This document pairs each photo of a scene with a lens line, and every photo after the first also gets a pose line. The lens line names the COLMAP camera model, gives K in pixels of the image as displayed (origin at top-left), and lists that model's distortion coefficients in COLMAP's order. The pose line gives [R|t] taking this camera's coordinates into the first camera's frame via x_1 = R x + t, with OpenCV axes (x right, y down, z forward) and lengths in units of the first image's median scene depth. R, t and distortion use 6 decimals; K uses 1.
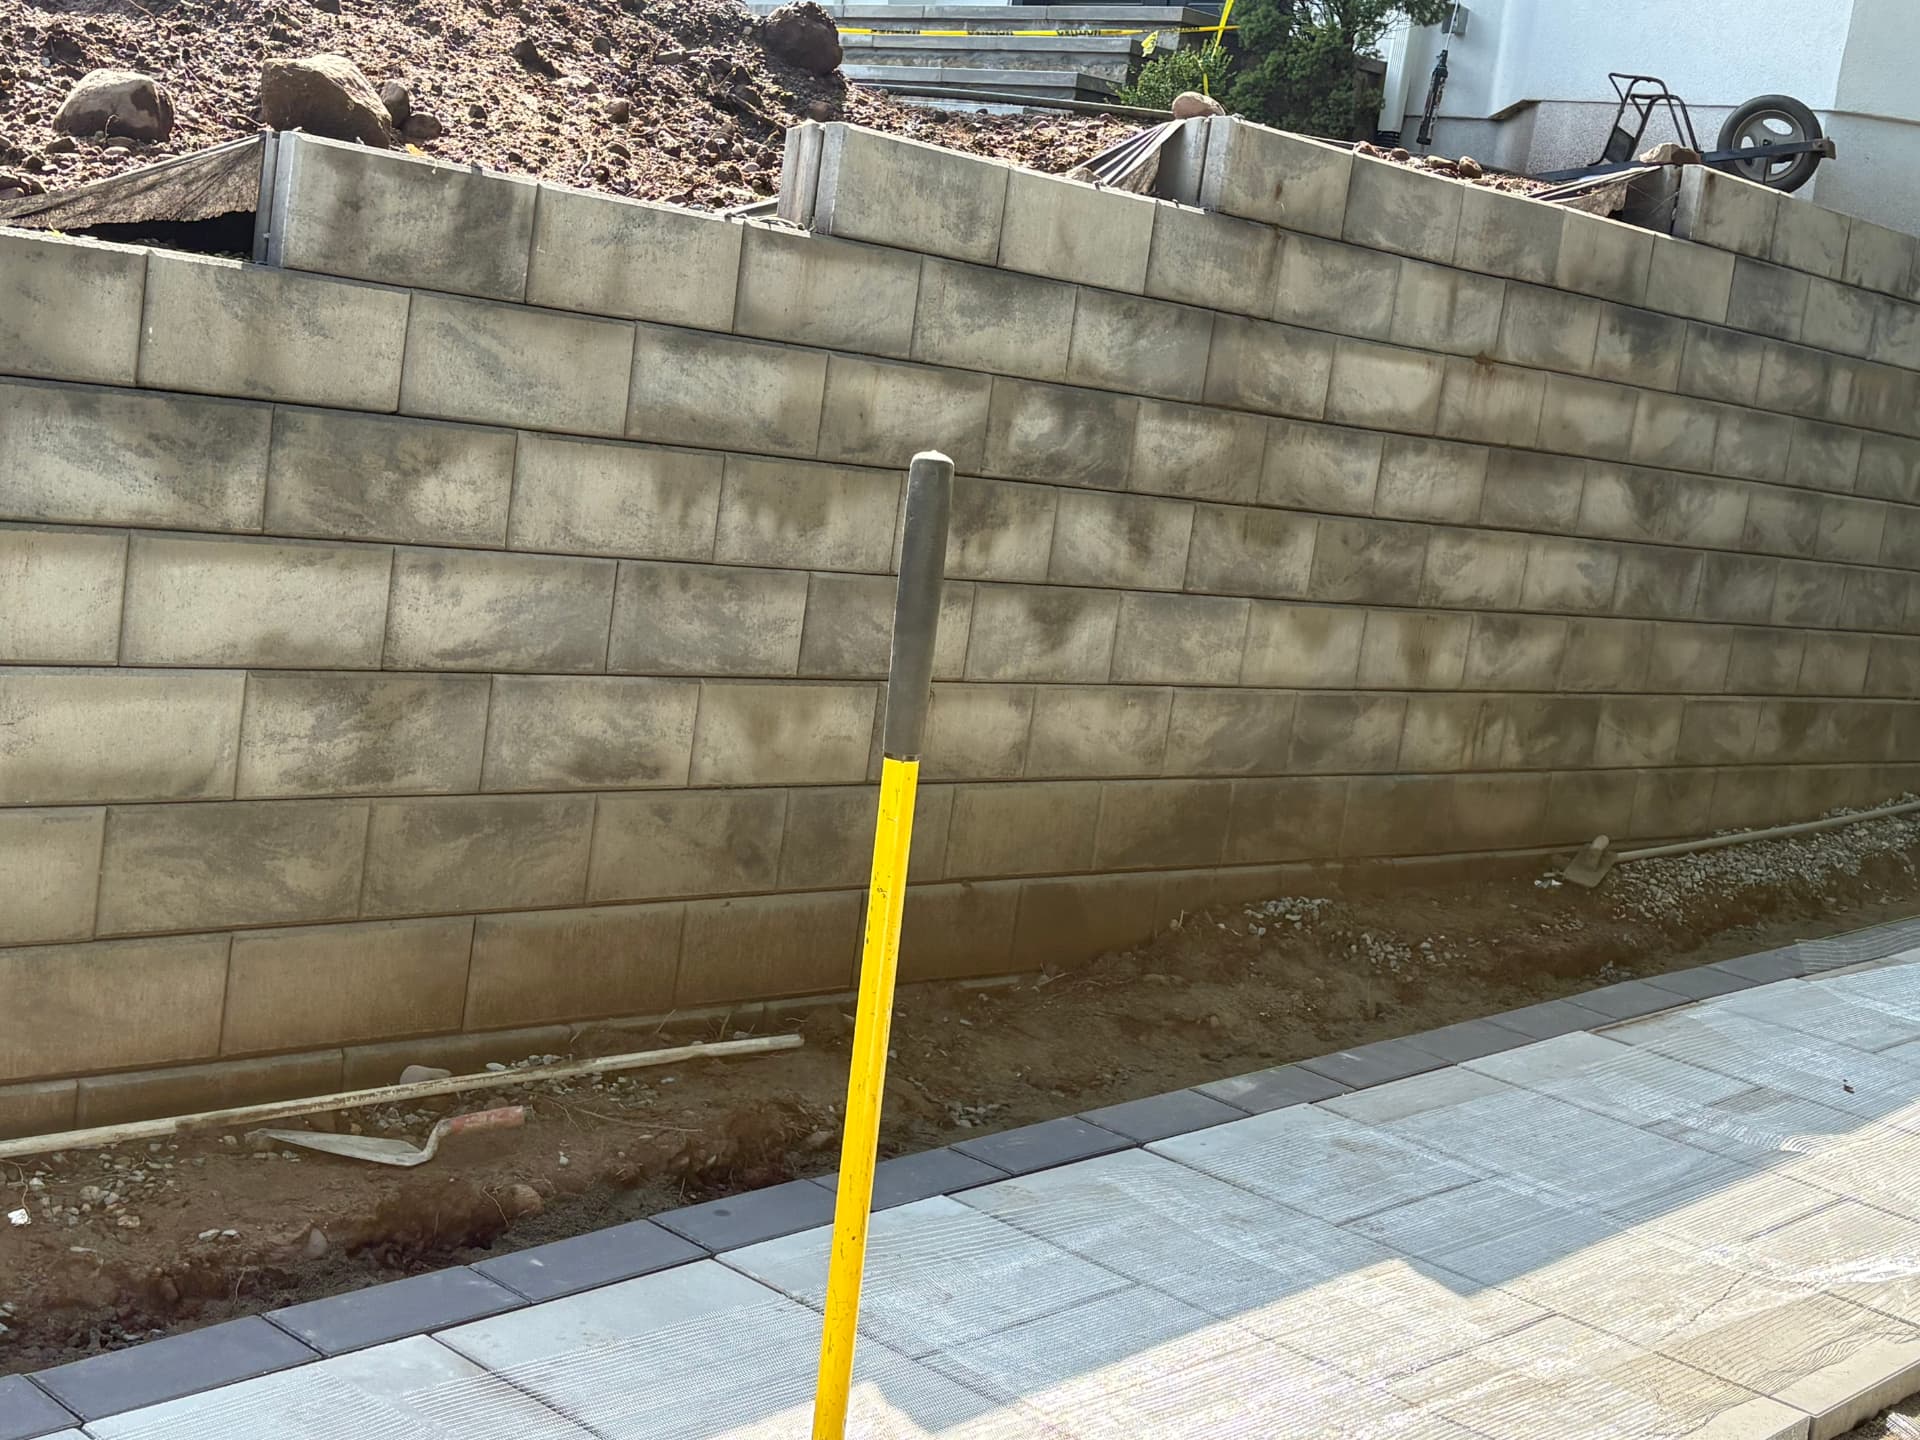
lens RADIAL K [[2806.2, 0, 960.0], [0, 2806.2, 720.0], [0, 0, 1]] dist [0.278894, -1.221630]
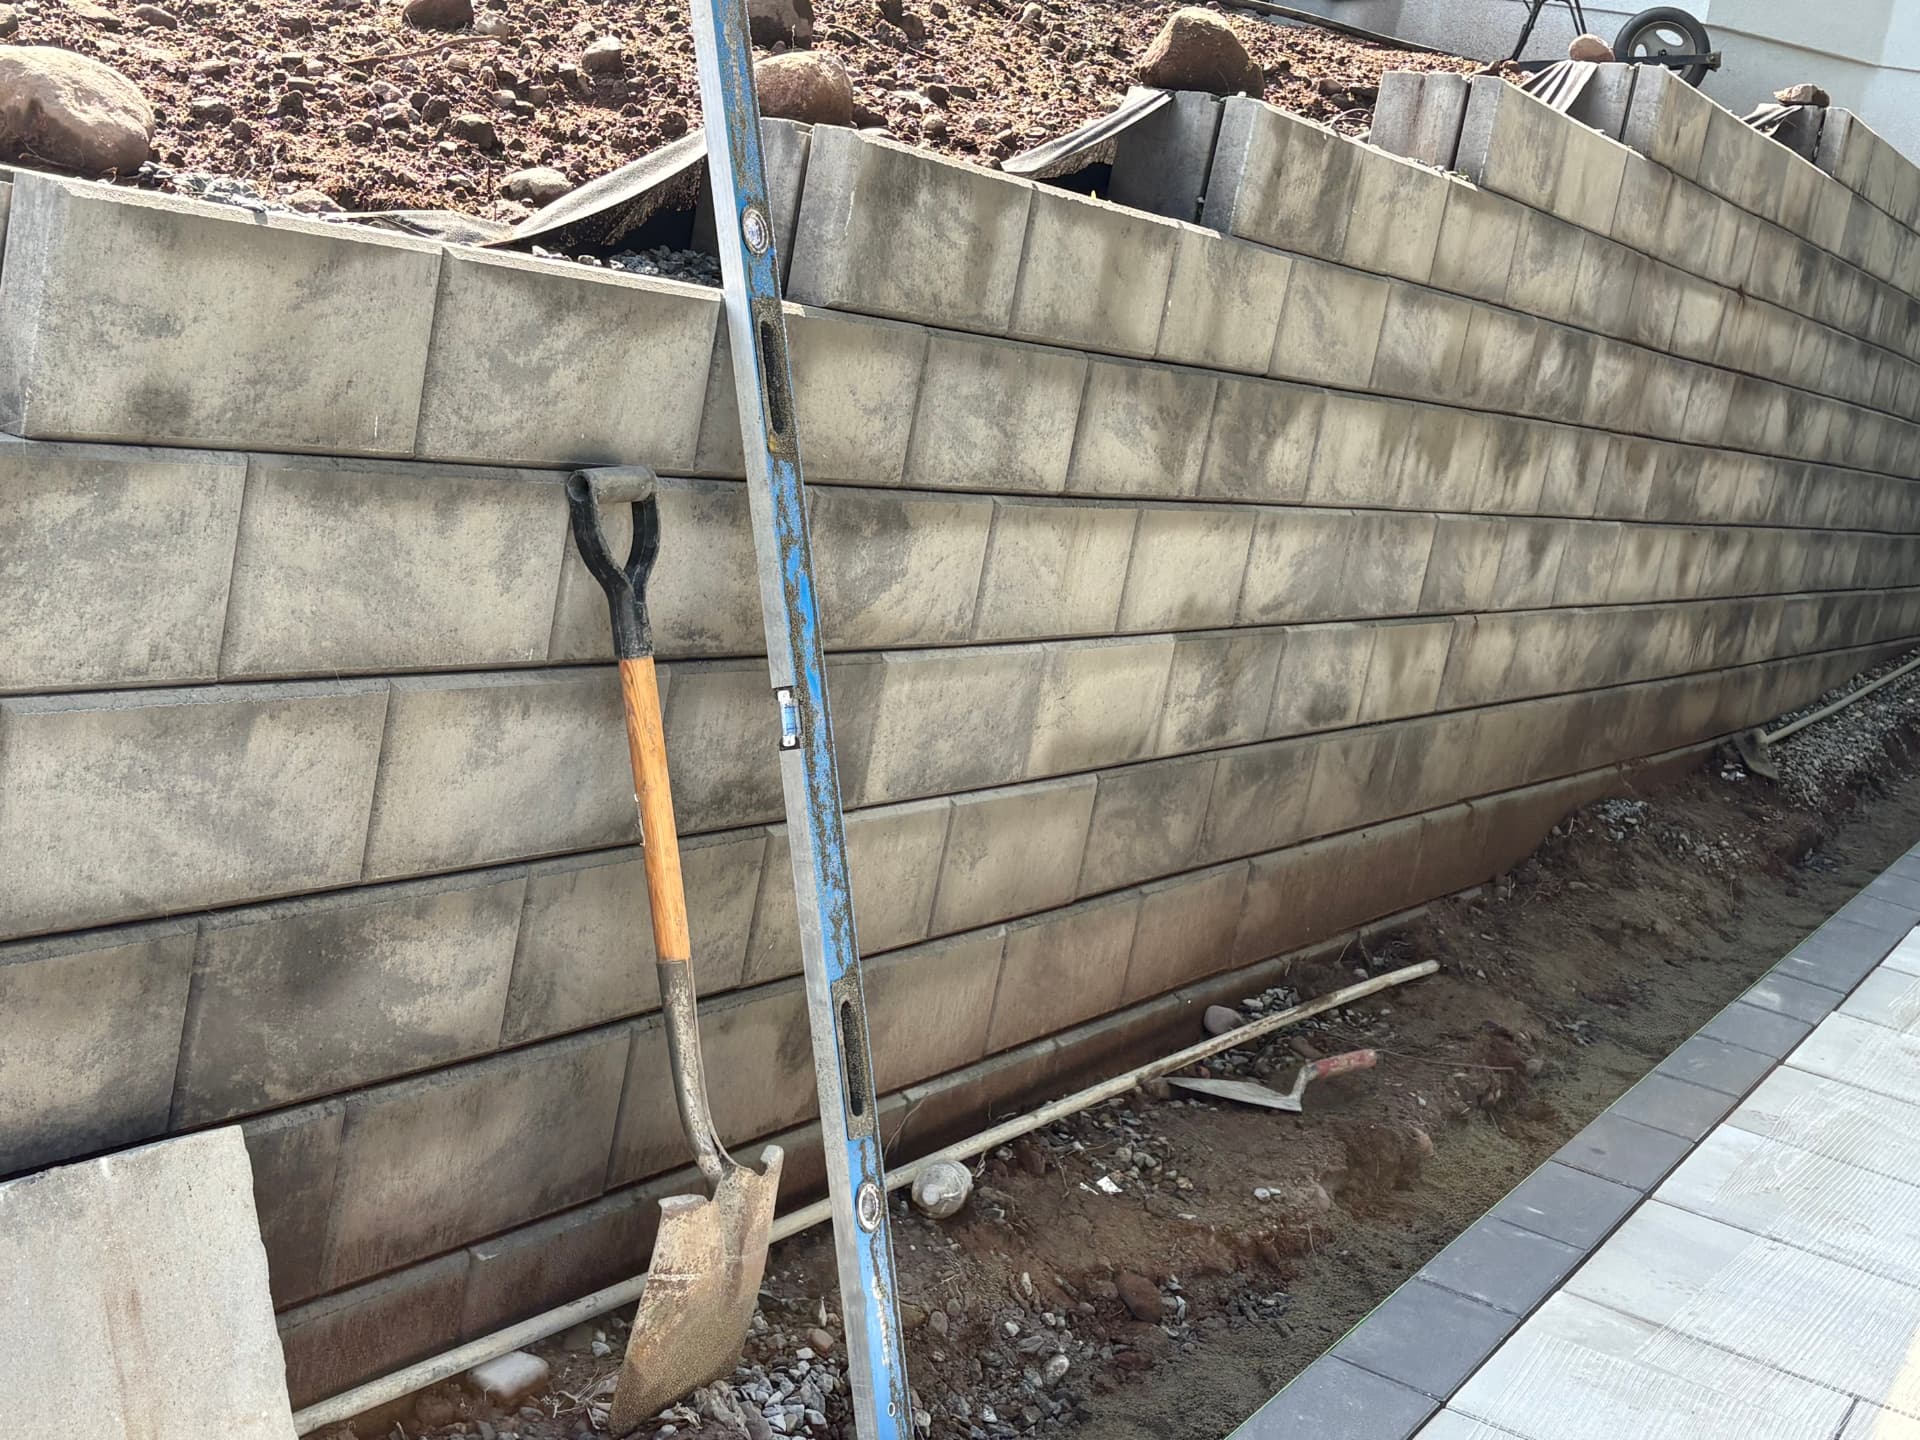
lens RADIAL K [[2806.2, 0, 960.0], [0, 2806.2, 720.0], [0, 0, 1]] dist [0.278894, -1.221630]
pose [[0.965304, 0.003523, 0.261104, -0.459859], [-0.023383, 0.997058, 0.072991, -0.045718], [-0.260079, -0.076564, 0.962547, 0.037116]]
